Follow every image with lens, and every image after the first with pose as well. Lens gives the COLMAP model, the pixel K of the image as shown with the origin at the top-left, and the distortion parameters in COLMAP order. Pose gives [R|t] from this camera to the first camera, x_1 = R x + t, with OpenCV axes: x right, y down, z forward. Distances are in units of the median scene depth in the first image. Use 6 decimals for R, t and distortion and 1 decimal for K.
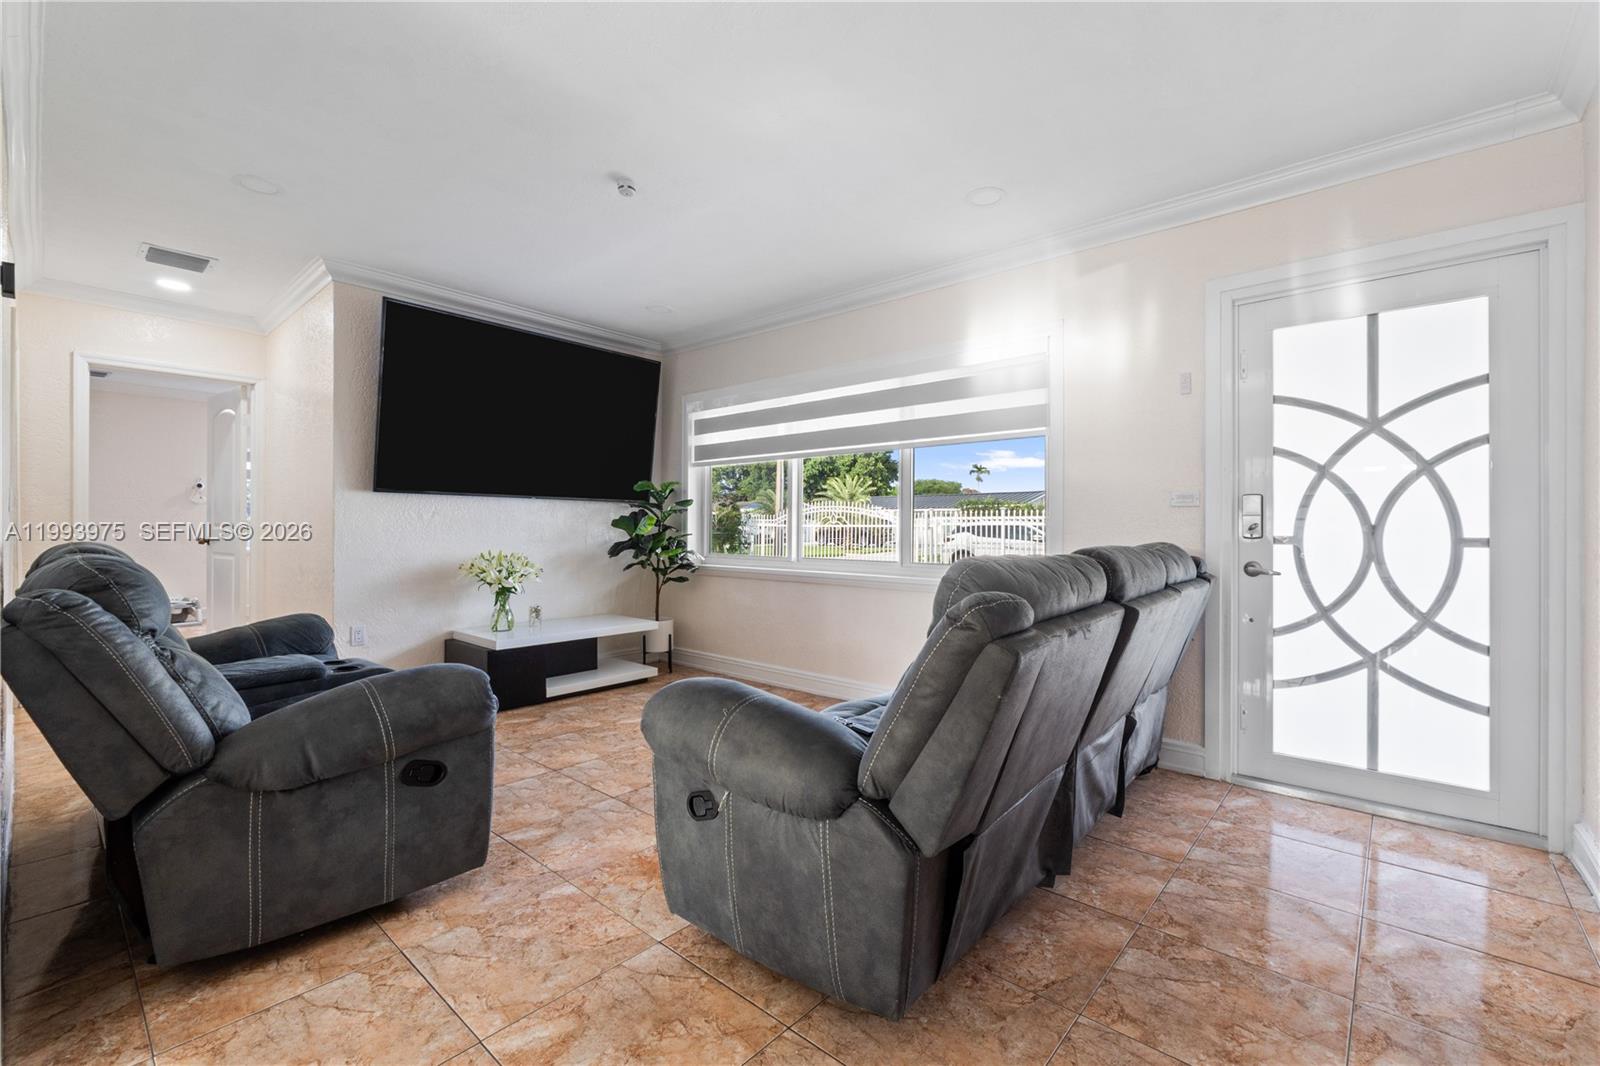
lens RADIAL K [[674.3, 0, 796.6], [0, 674.3, 530.0], [0, 0, 1]] dist [0.000789, 0.000085]
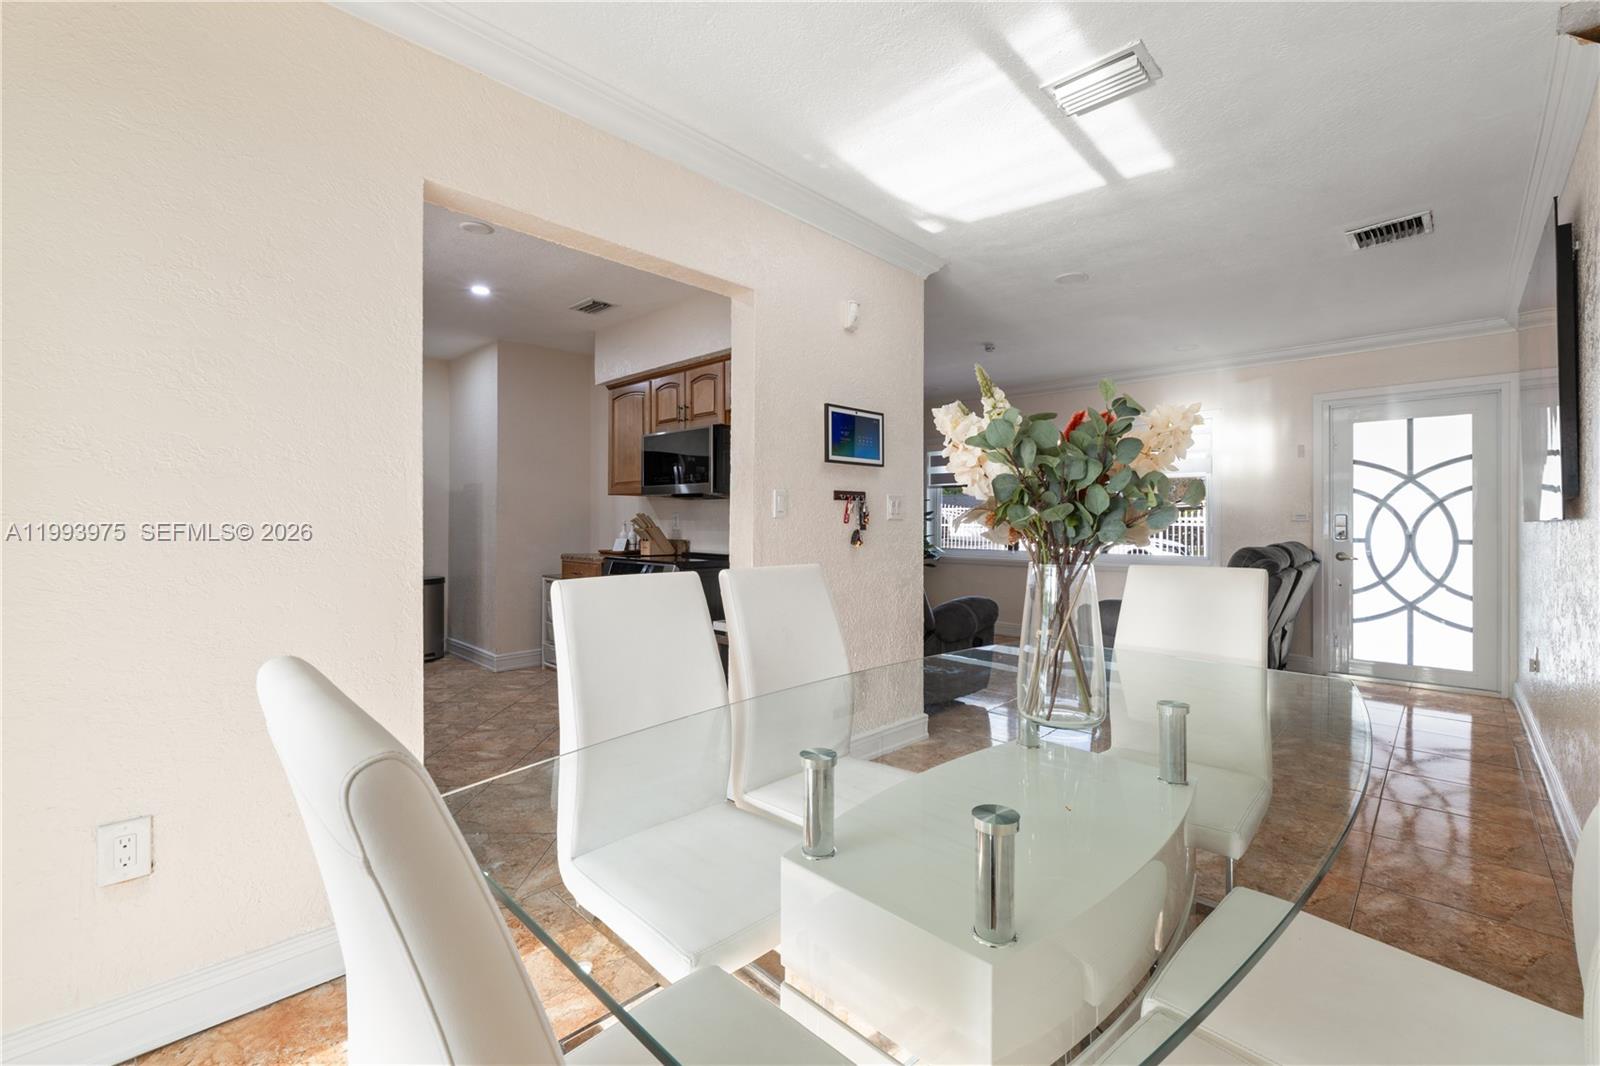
lens RADIAL K [[674.3, 0, 798.6], [0, 674.3, 525.3], [0, 0, 1]] dist [0.000789, 0.000085]
pose [[0.999068, 0.001234, -0.043147, -0.734810], [-0.001344, 0.999996, -0.002498, -0.019809], [0.043144, 0.002554, 0.999066, -0.911959]]
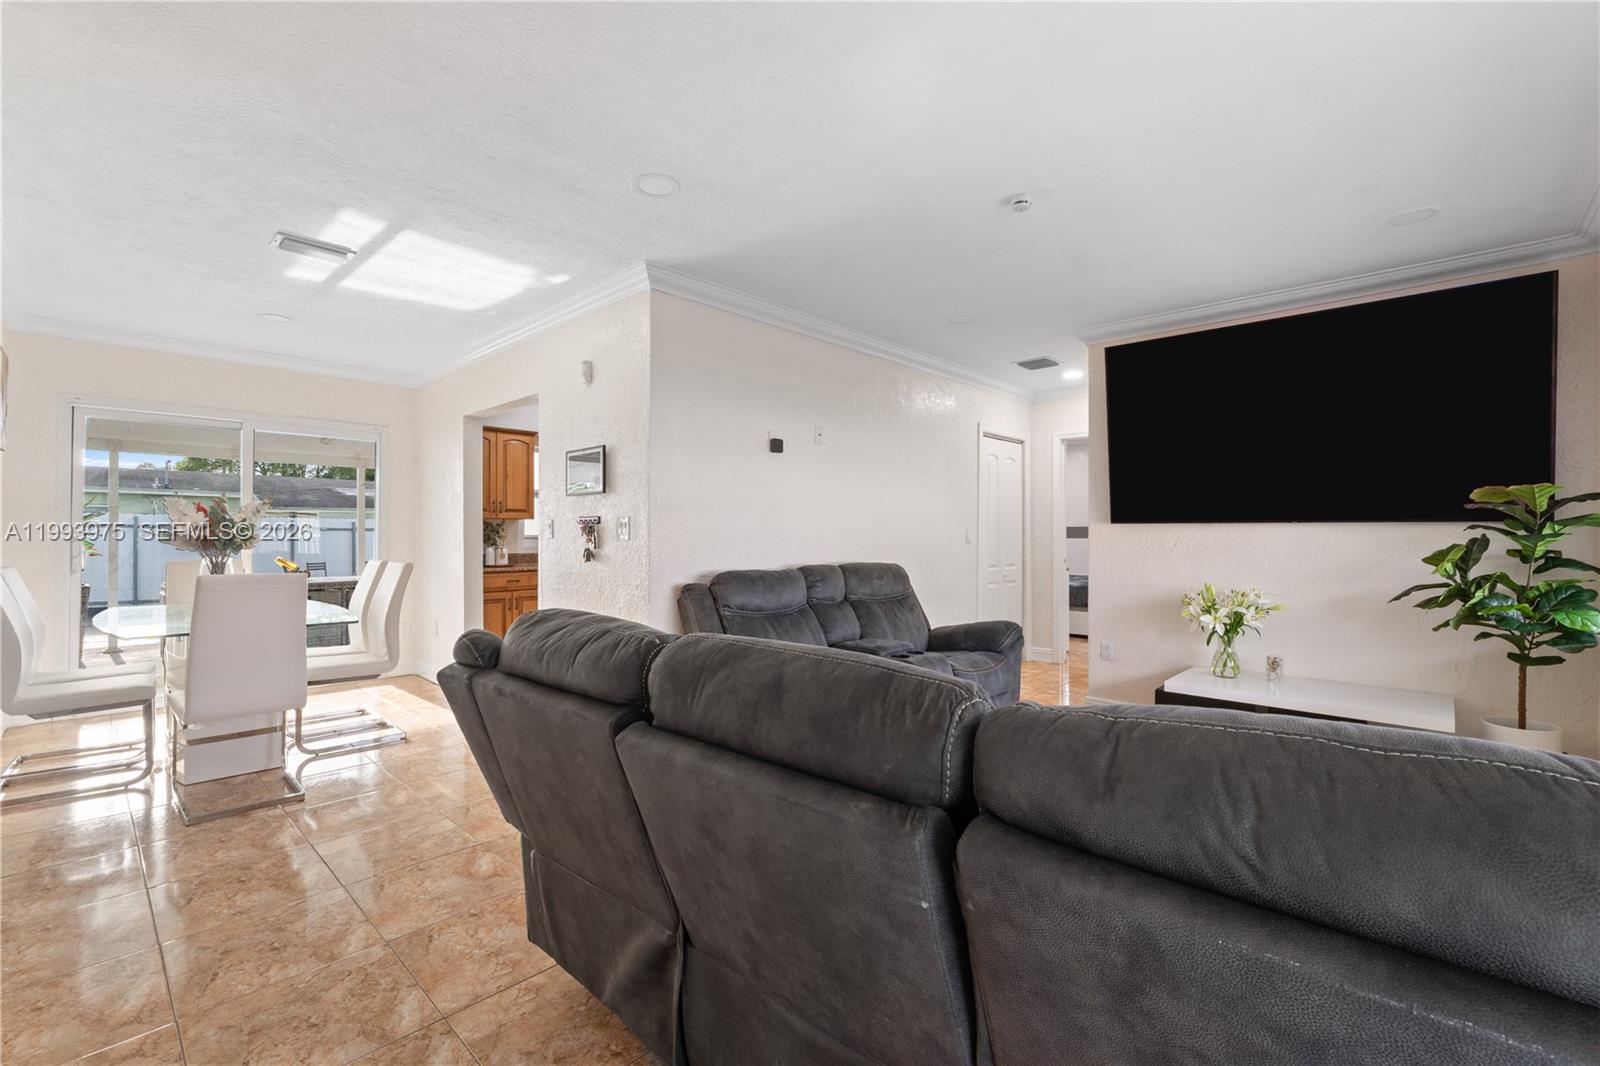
lens RADIAL K [[674.3, 0, 796.2], [0, 674.3, 530.5], [0, 0, 1]] dist [0.000789, 0.000085]
pose [[-0.020875, -0.010770, -0.999724, 0.823337], [-0.010891, 0.999885, -0.010545, -0.045186], [0.999723, 0.010668, -0.020990, 0.853292]]
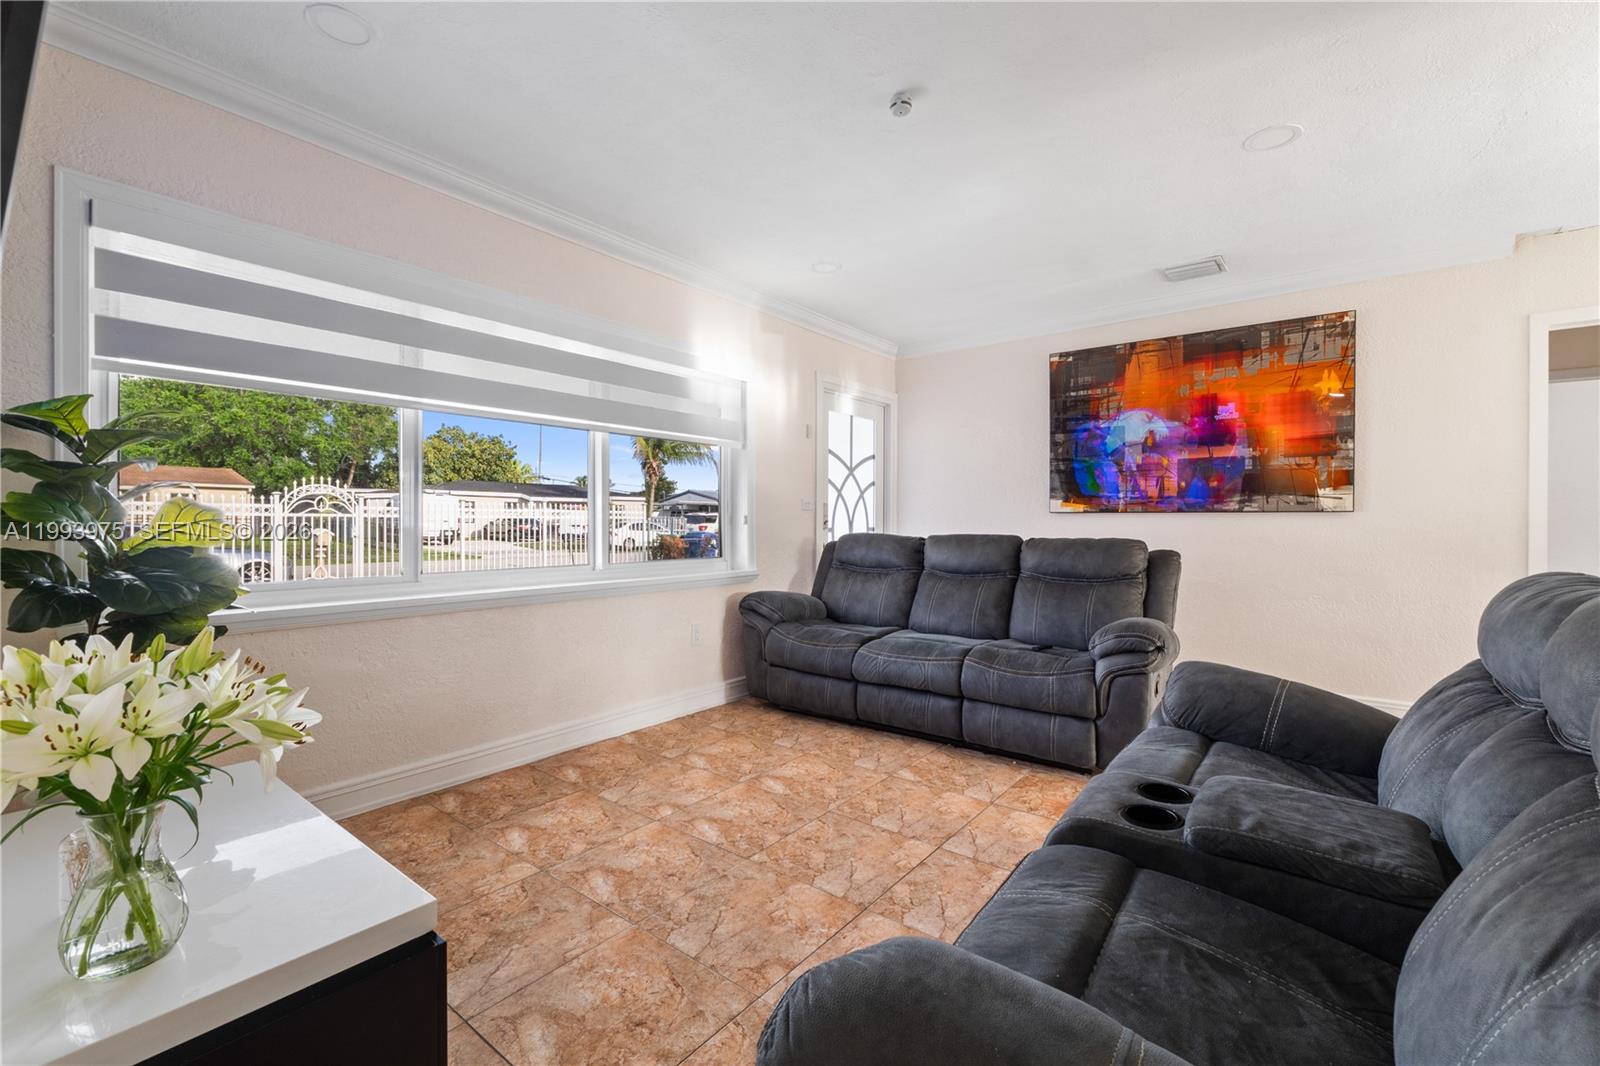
lens RADIAL K [[674.3, 0, 800.1], [0, 674.3, 529.0], [0, 0, 1]] dist [0.000789, 0.000085]
pose [[-0.060678, -0.021826, 0.997919, -1.132470], [-0.005092, 0.999755, 0.021556, -0.025949], [-0.998144, -0.003773, -0.060774, 1.256090]]
